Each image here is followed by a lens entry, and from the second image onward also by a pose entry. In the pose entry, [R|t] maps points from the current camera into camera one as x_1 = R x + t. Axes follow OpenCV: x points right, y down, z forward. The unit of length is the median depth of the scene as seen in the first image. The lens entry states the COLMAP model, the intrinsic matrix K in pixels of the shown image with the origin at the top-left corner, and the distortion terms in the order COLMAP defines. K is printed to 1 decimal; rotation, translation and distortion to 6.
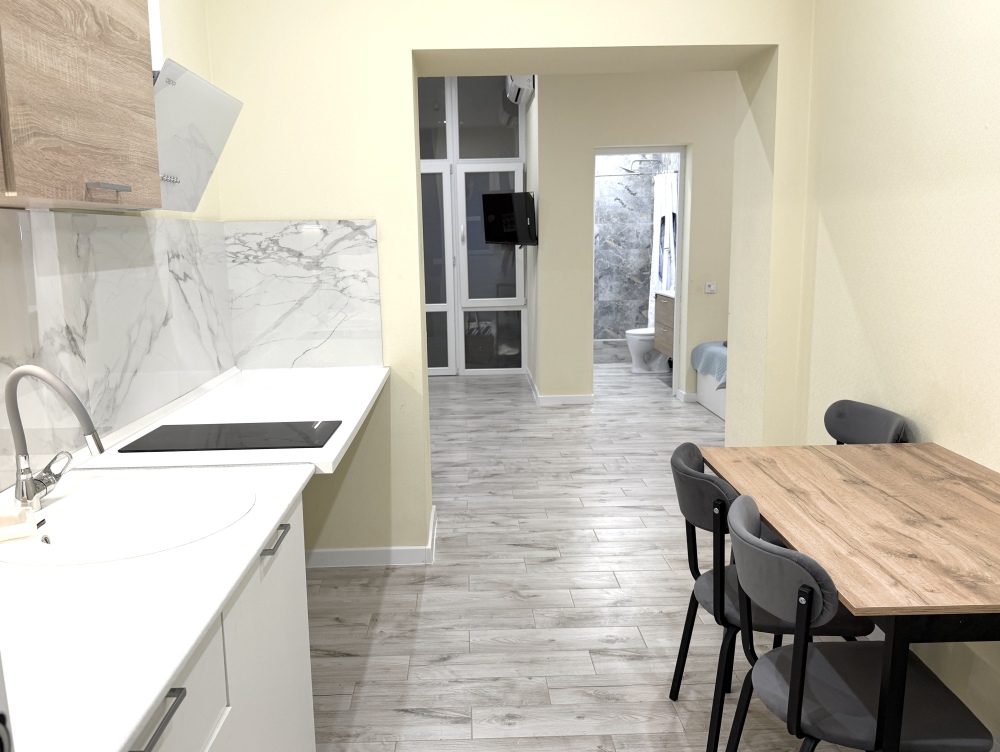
lens RADIAL K [[722.4, 0, 471.3], [0, 722.4, 360.9], [0, 0, 1]] dist [0.080286, -0.091055]
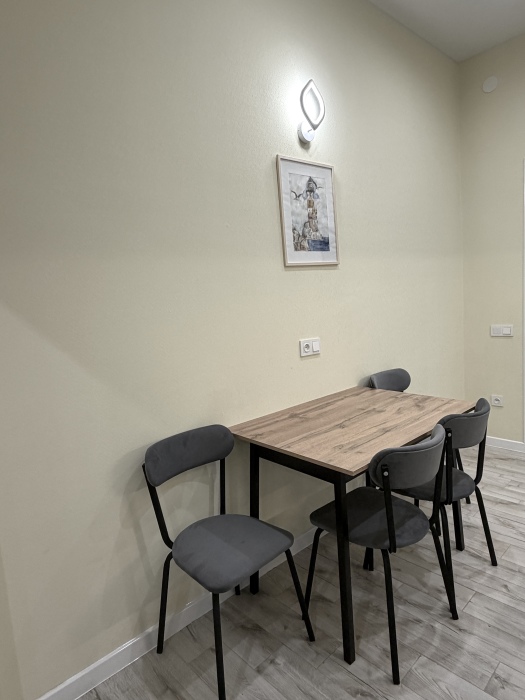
lens RADIAL K [[432.5, 0, 262.5], [0, 432.5, 350.0], [0, 0, 1]] dist [0.006951, -0.001899]
pose [[-0.677570, -0.022584, 0.735112, -0.074609], [0.207923, 0.952870, 0.220922, -0.257414], [-0.705455, 0.302537, -0.640940, 1.727387]]
